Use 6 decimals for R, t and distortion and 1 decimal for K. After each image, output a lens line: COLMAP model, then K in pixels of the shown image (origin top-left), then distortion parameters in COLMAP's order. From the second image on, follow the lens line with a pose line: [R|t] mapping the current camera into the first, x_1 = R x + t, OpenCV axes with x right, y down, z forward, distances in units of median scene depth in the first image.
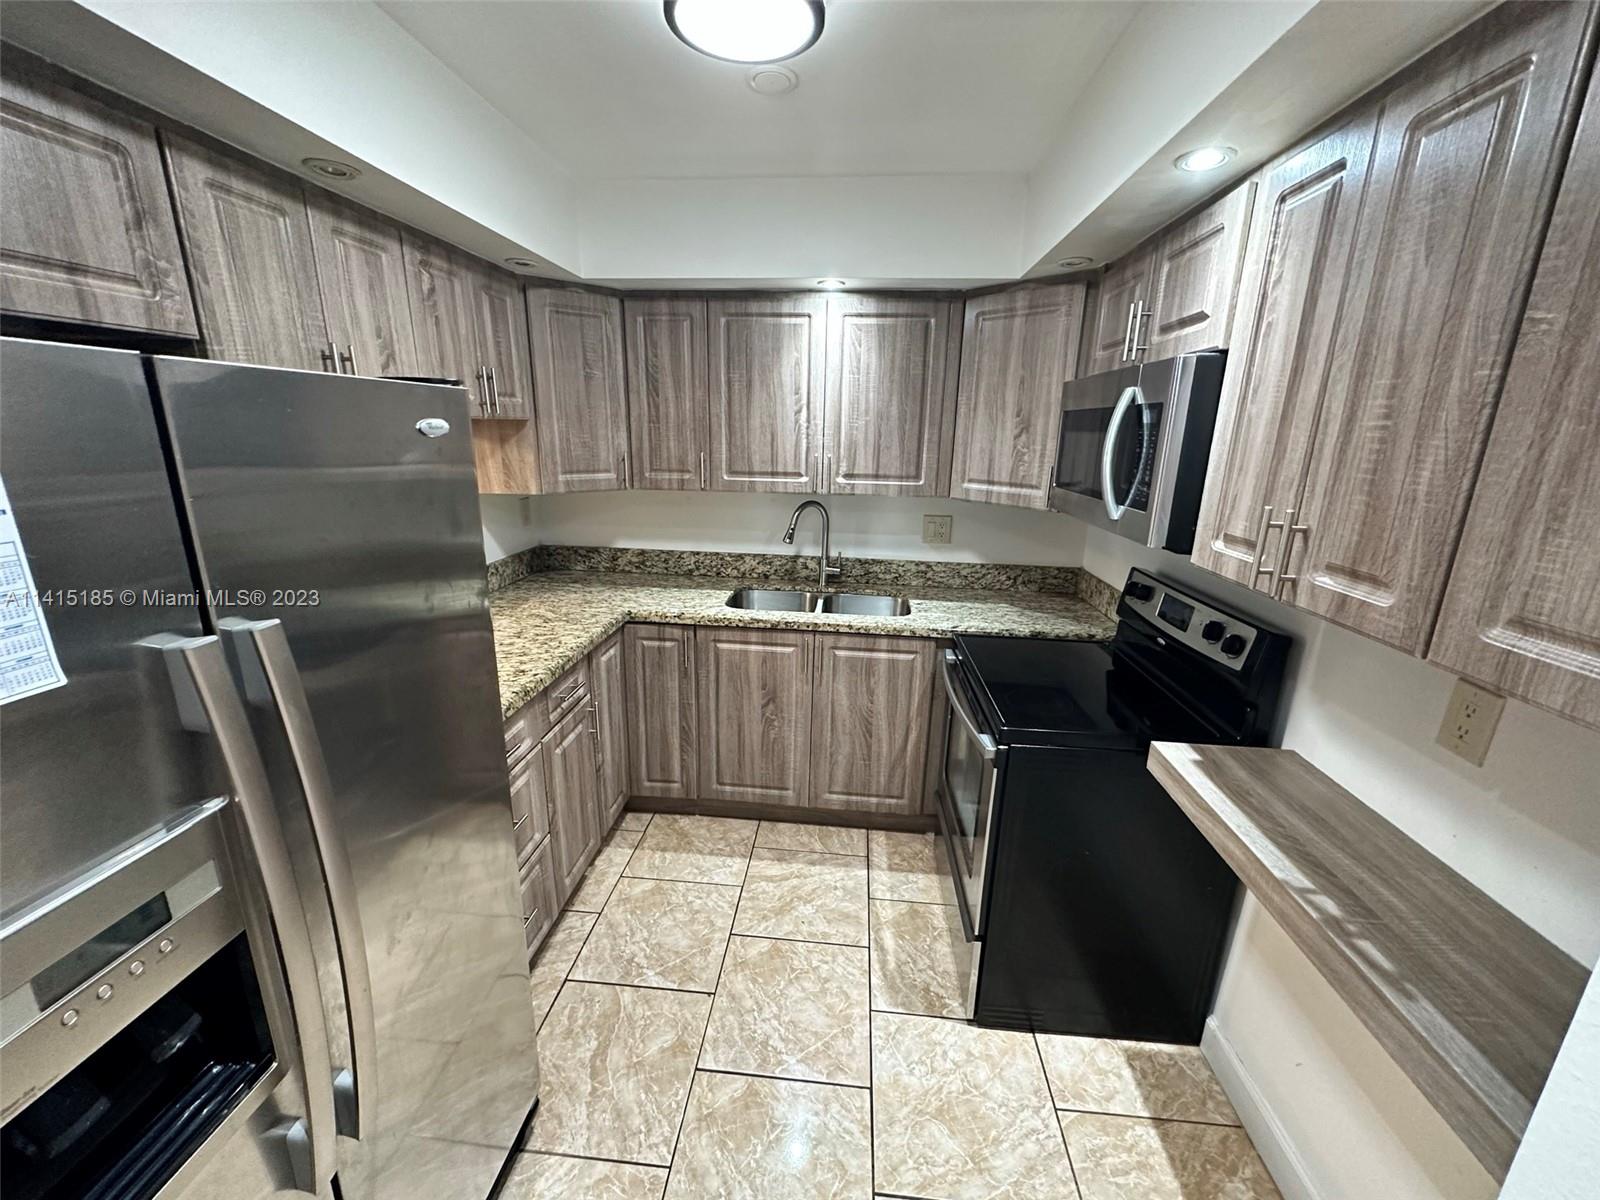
lens RADIAL K [[637.2, 0, 800.9], [0, 637.2, 597.6], [0, 0, 1]] dist [-0.003003, 0.000464]
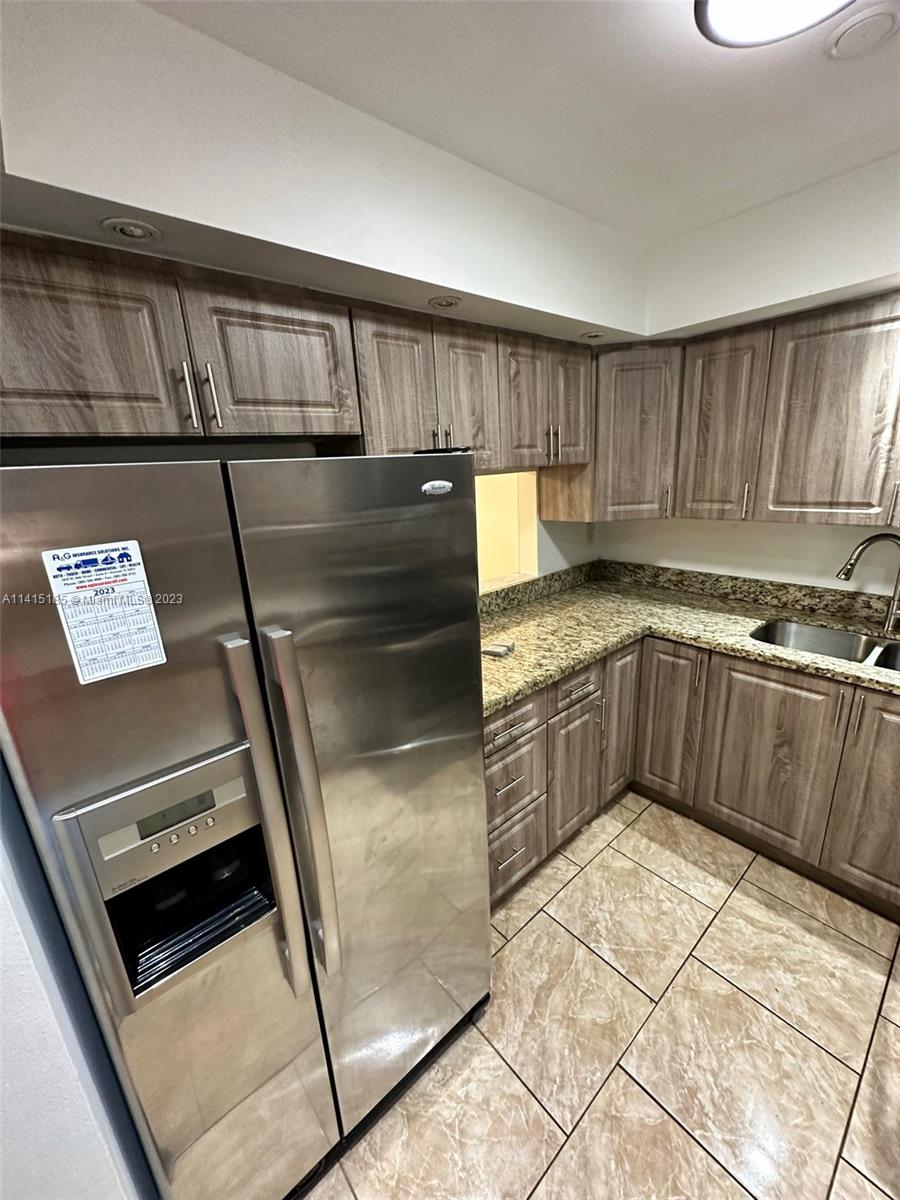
lens RADIAL K [[477.9, 0, 450.4], [0, 477.9, 600.7], [0, 0, 1]] dist [-0.003003, 0.000464]
pose [[0.715326, 0.133538, -0.685913, 0.062319], [-0.113742, 0.990731, 0.074264, -0.051874], [0.689472, 0.024894, 0.723884, 0.145420]]
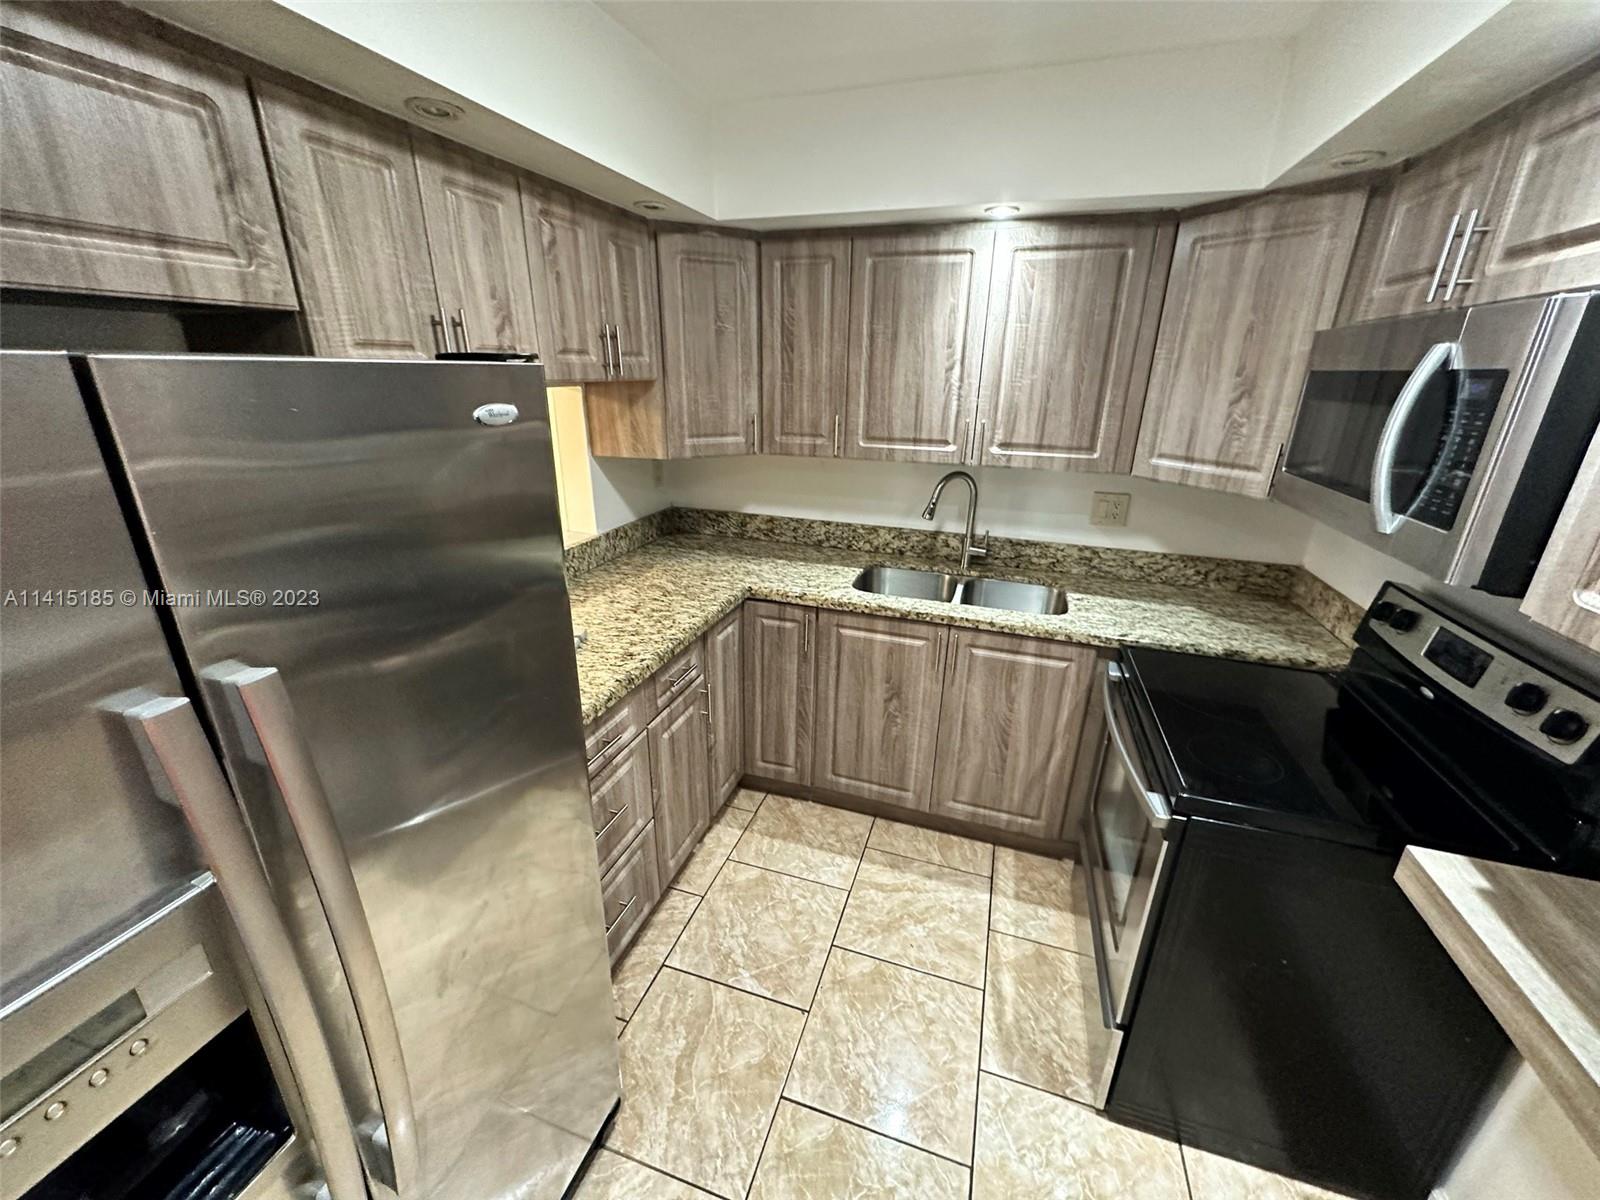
lens RADIAL K [[637.2, 0, 800.9], [0, 637.2, 597.6], [0, 0, 1]] dist [-0.003003, 0.000464]
pose [[0.973720, 0.072888, -0.215771, 0.008992], [-0.055238, 0.994699, 0.086739, -0.054493], [0.220949, -0.072541, 0.972584, 0.110993]]
